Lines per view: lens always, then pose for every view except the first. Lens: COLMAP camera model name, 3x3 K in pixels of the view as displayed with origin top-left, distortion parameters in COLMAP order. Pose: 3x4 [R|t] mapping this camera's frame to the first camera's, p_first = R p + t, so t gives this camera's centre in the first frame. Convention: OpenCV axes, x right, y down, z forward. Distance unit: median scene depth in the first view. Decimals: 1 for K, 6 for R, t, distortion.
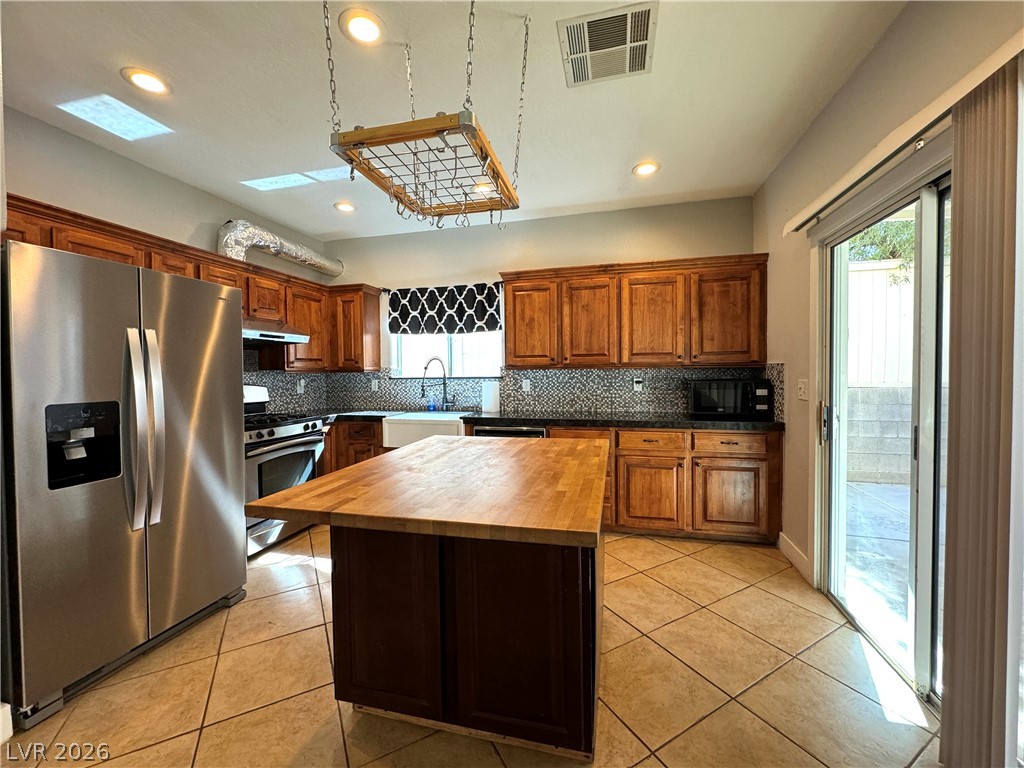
lens RADIAL K [[407.0, 0, 511.6], [0, 407.0, 382.7], [0, 0, 1]] dist [-0.000531, 0.000374]
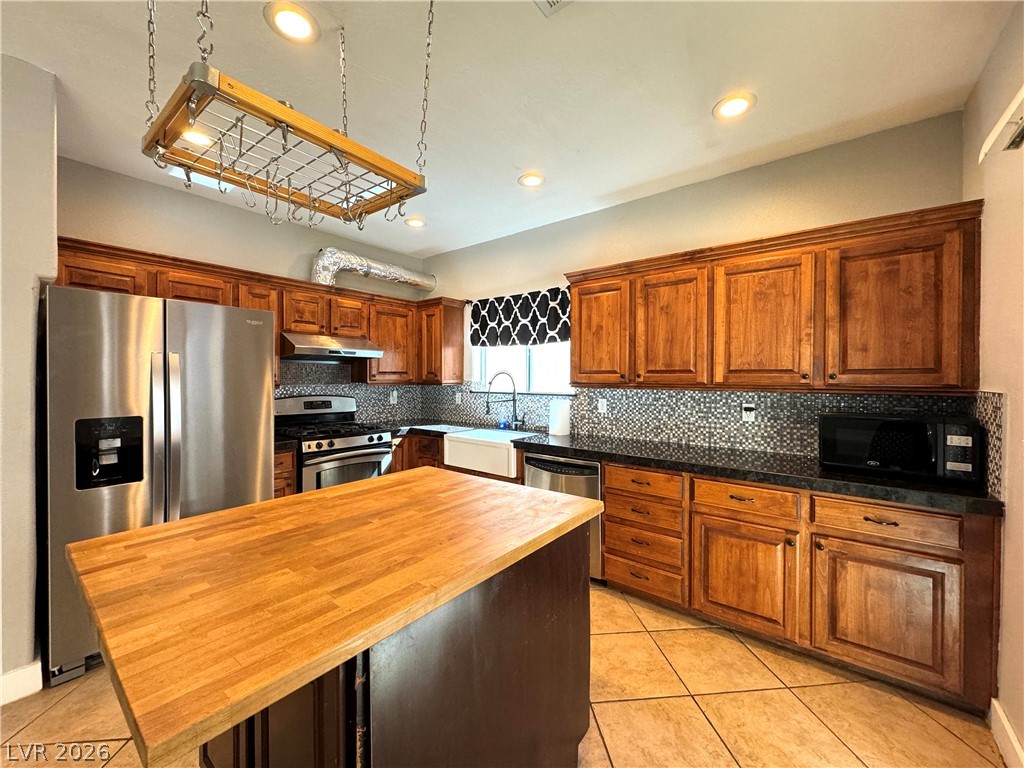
lens RADIAL K [[407.0, 0, 512.2], [0, 407.0, 382.3], [0, 0, 1]] dist [-0.000531, 0.000374]
pose [[0.914045, 0.019003, -0.405168, 0.246898], [-0.024694, 0.999656, -0.008823, -0.035721], [0.404861, 0.018070, 0.914200, 0.196840]]
